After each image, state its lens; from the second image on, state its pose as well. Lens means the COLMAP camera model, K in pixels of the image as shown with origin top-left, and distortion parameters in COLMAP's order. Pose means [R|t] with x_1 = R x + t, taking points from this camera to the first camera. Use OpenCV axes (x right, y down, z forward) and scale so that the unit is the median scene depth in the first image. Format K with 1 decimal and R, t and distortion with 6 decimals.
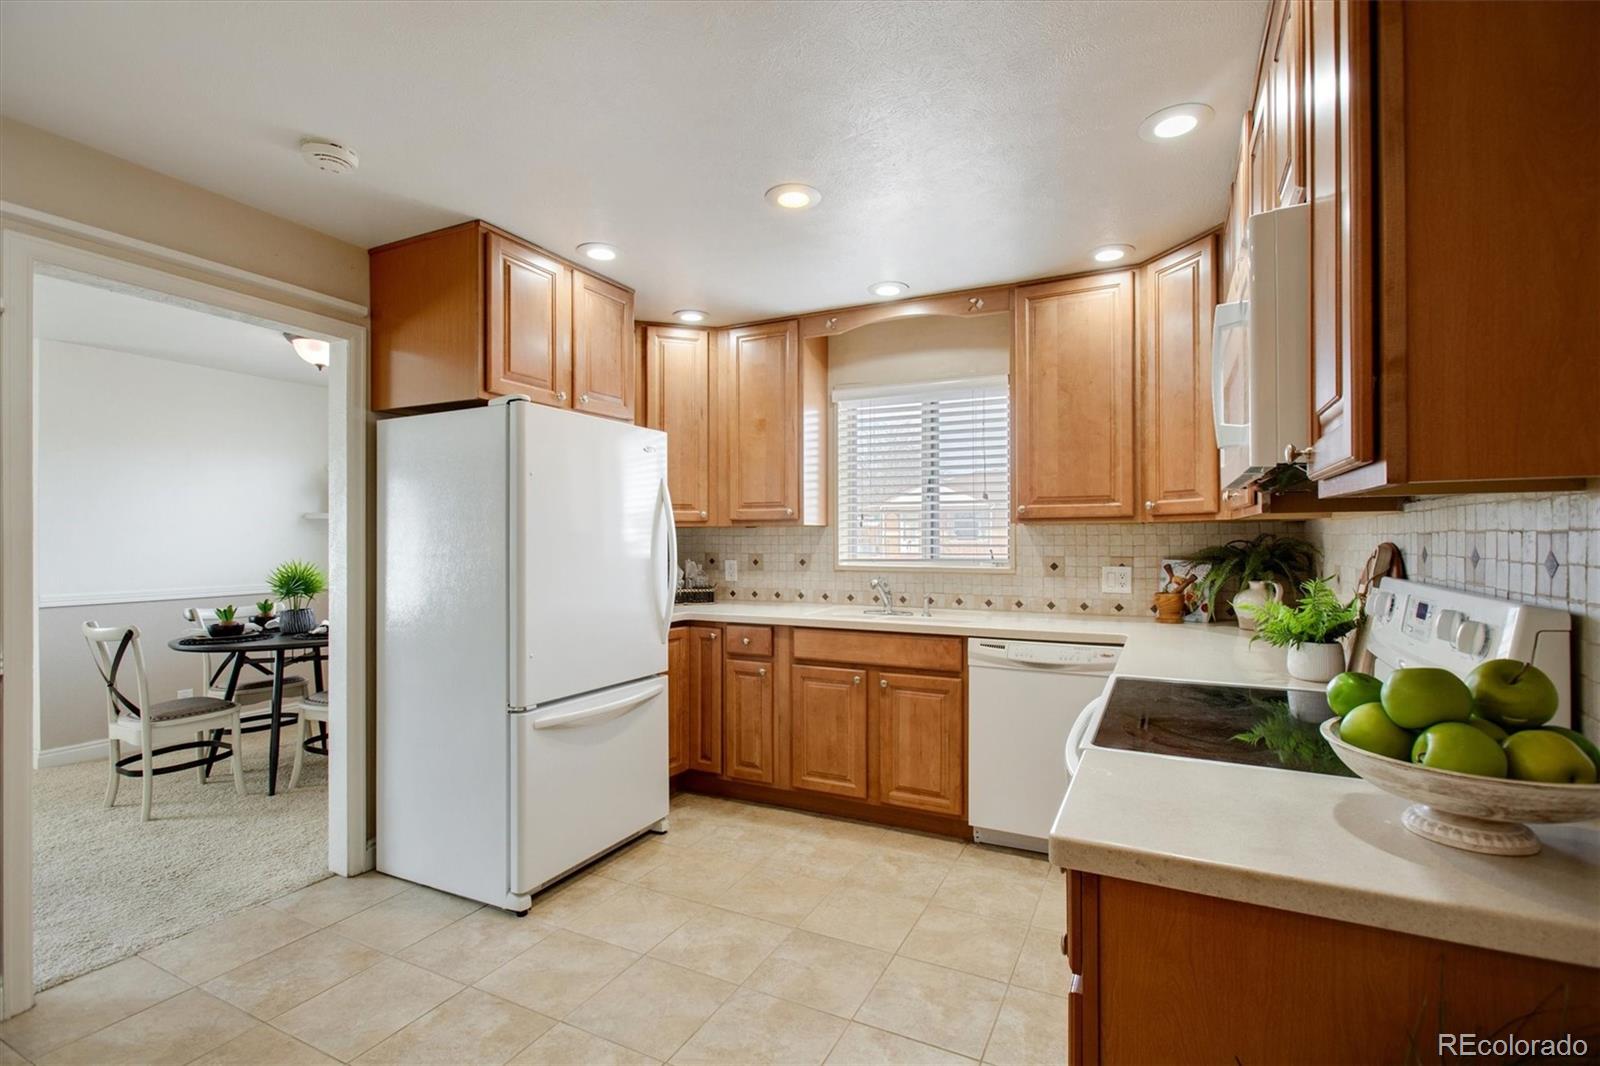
lens RADIAL K [[730.2, 0, 812.5], [0, 730.2, 541.2], [0, 0, 1]] dist [0.002527, 0.002548]
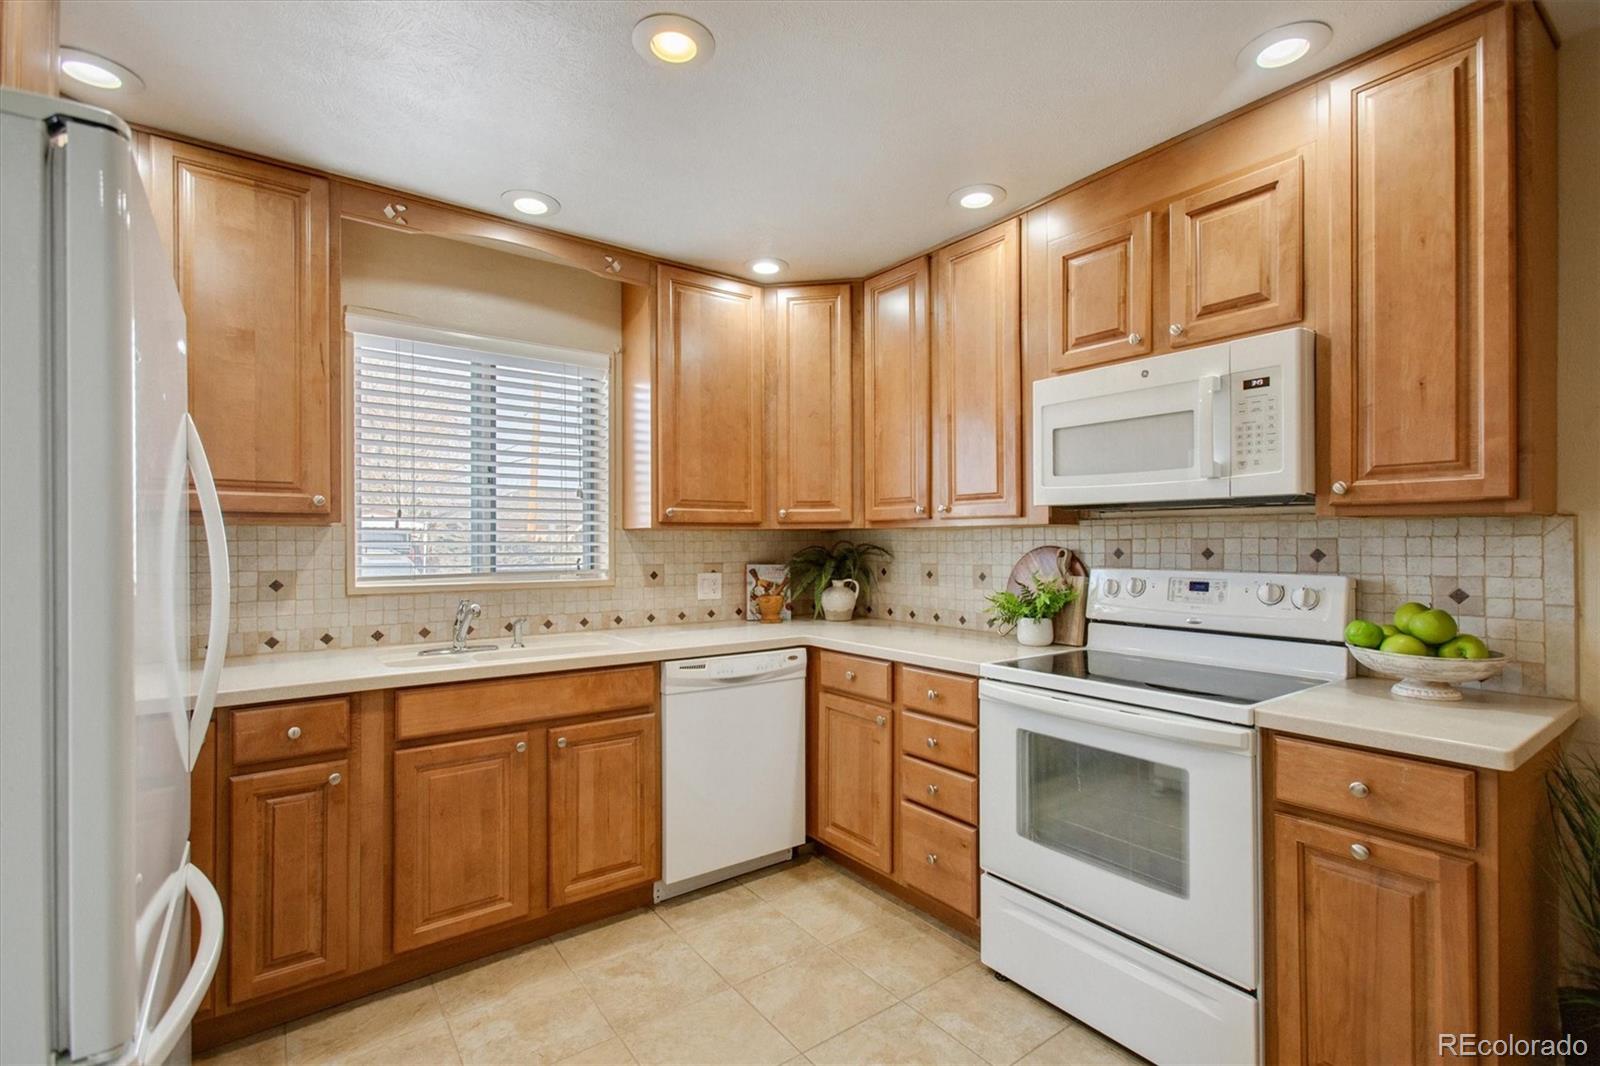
lens RADIAL K [[730.2, 0, 811.1], [0, 730.2, 541.9], [0, 0, 1]] dist [0.002527, 0.002548]
pose [[0.458183, 0.003977, 0.888849, -0.429931], [0.006506, 0.999948, -0.007828, 0.001048], [-0.888834, 0.009370, 0.458134, 0.431757]]
